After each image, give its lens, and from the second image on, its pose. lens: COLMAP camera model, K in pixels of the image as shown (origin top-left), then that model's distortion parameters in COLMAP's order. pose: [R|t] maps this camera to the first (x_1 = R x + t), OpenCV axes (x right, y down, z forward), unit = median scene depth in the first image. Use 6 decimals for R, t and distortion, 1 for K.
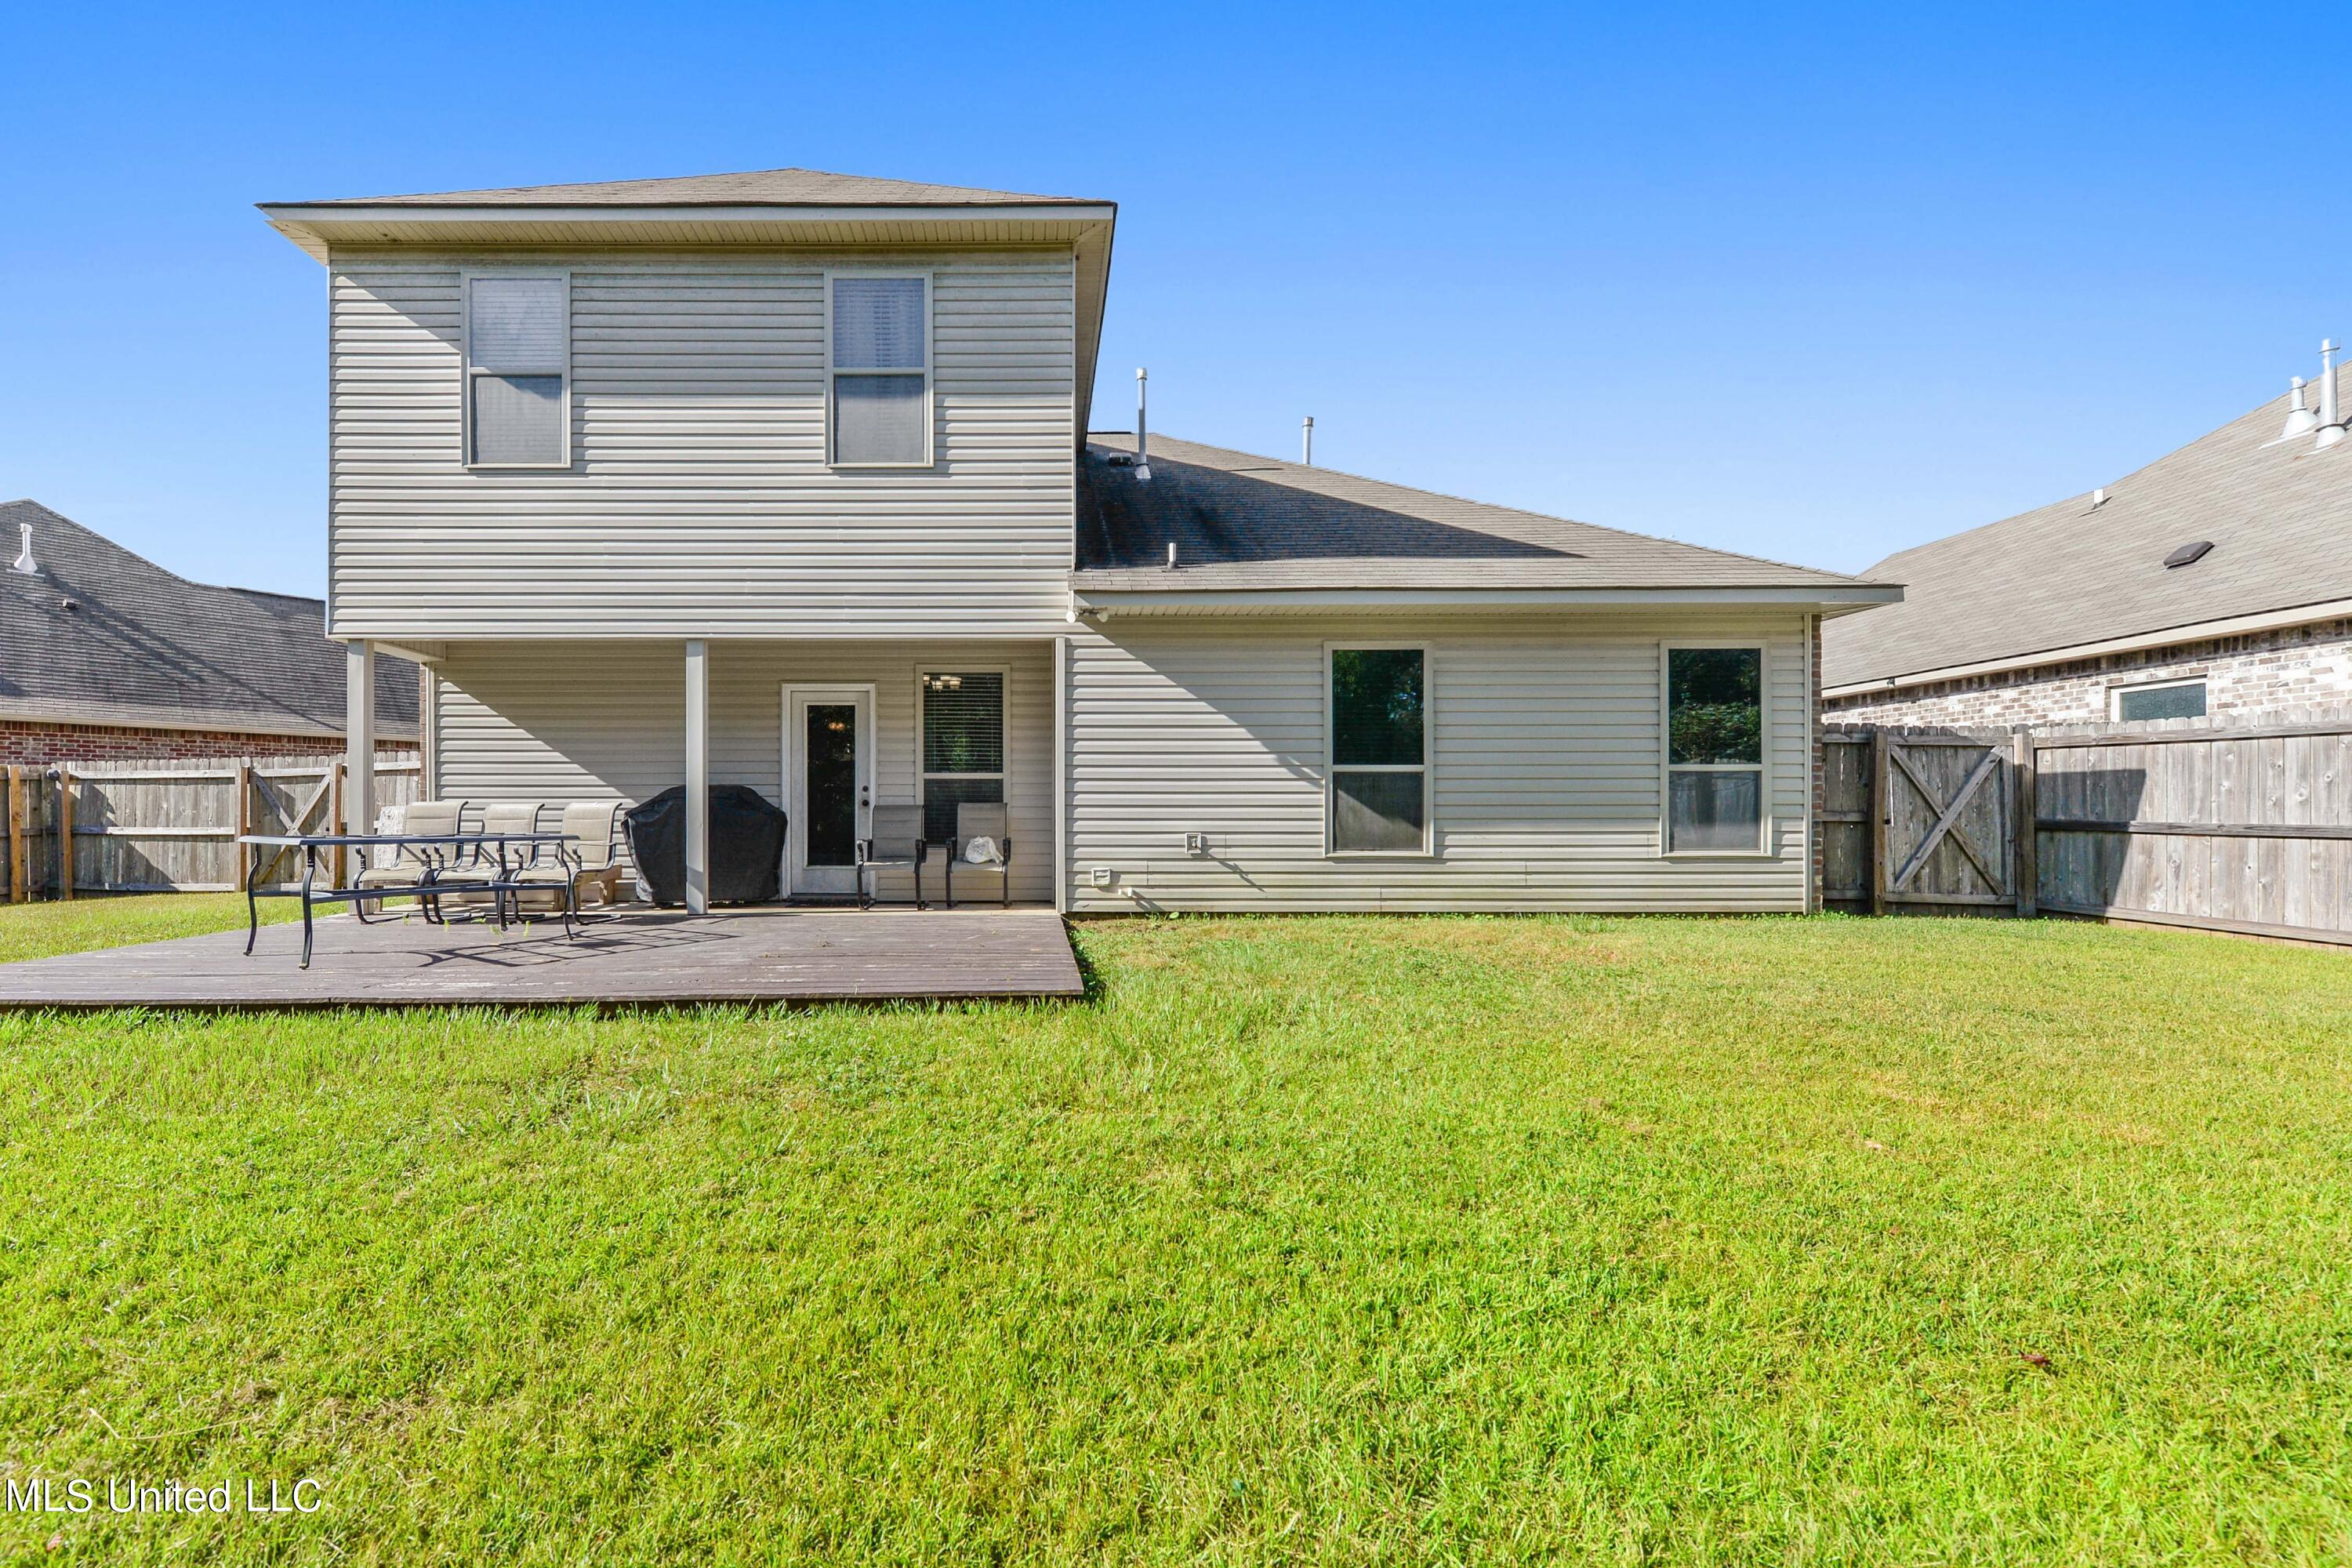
lens RADIAL K [[916.7, 0, 1172.8], [0, 916.7, 801.7], [0, 0, 1]] dist [0.001797, 0.000046]
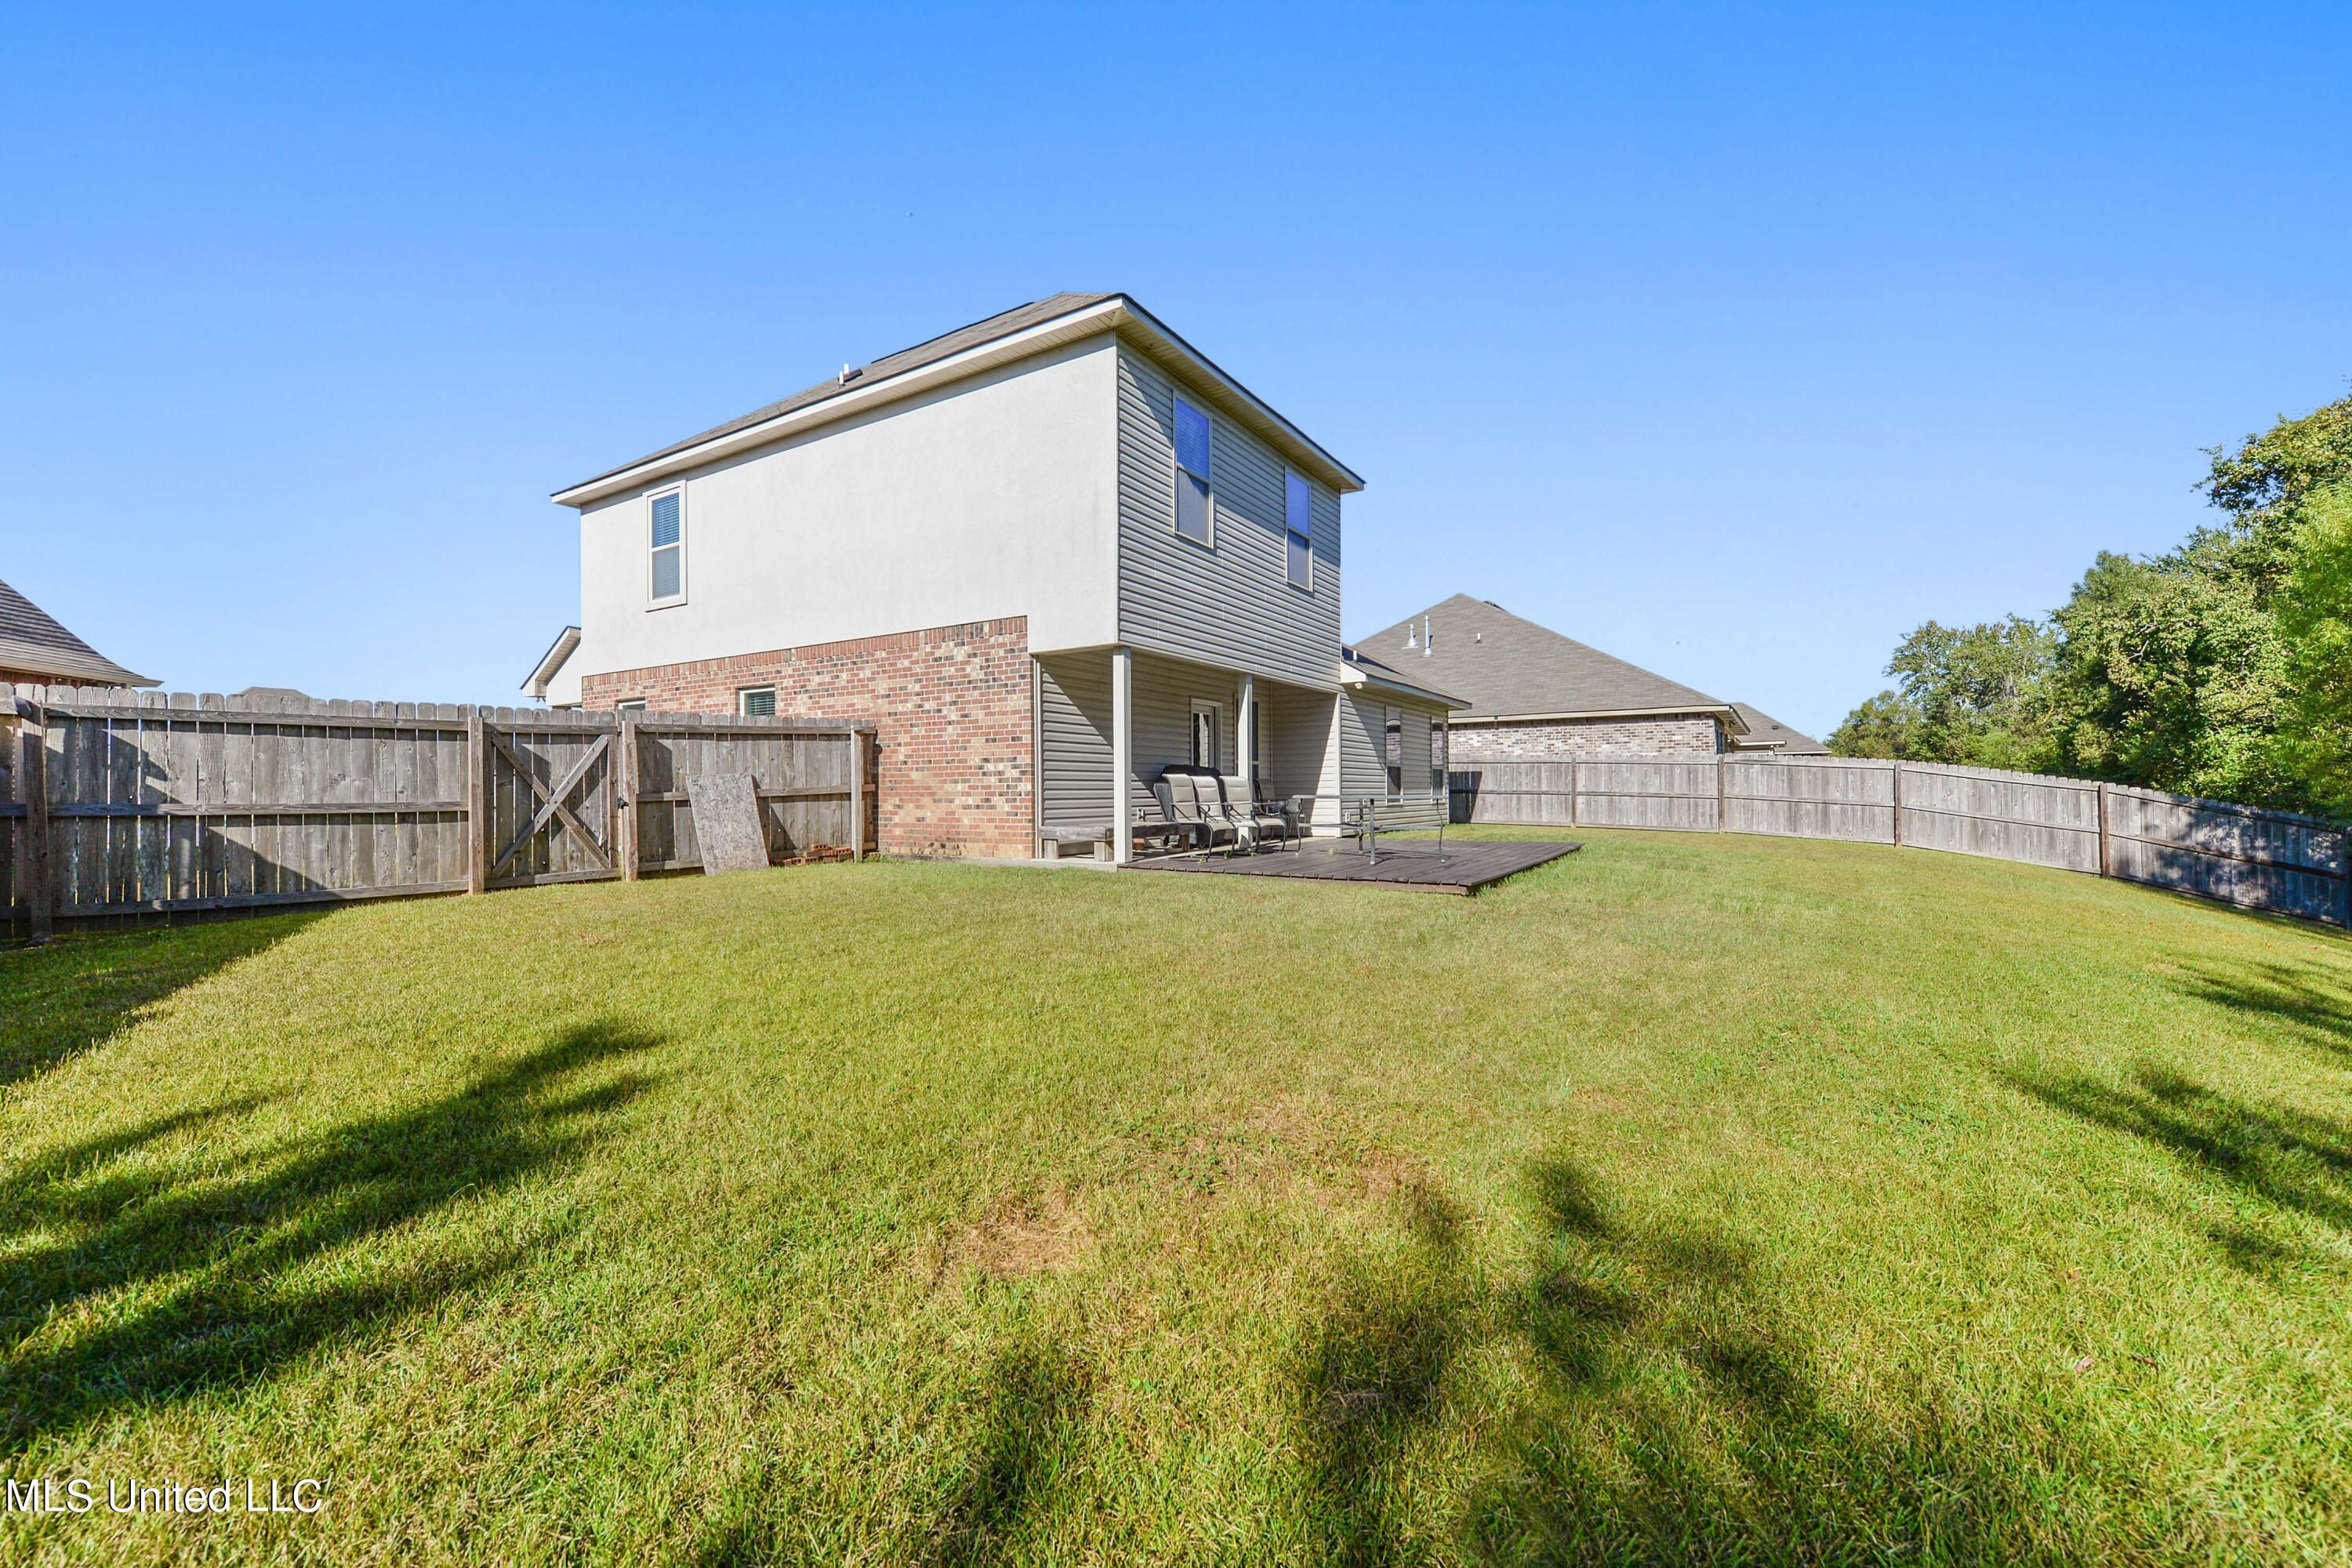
lens RADIAL K [[916.7, 0, 1177.4], [0, 916.7, 784.1], [0, 0, 1]] dist [0.001797, 0.000046]
pose [[0.549935, 0.004574, 0.835195, -1.687332], [-0.009653, 0.999953, 0.000879, 0.010772], [-0.835151, -0.008546, 0.549954, 0.207276]]
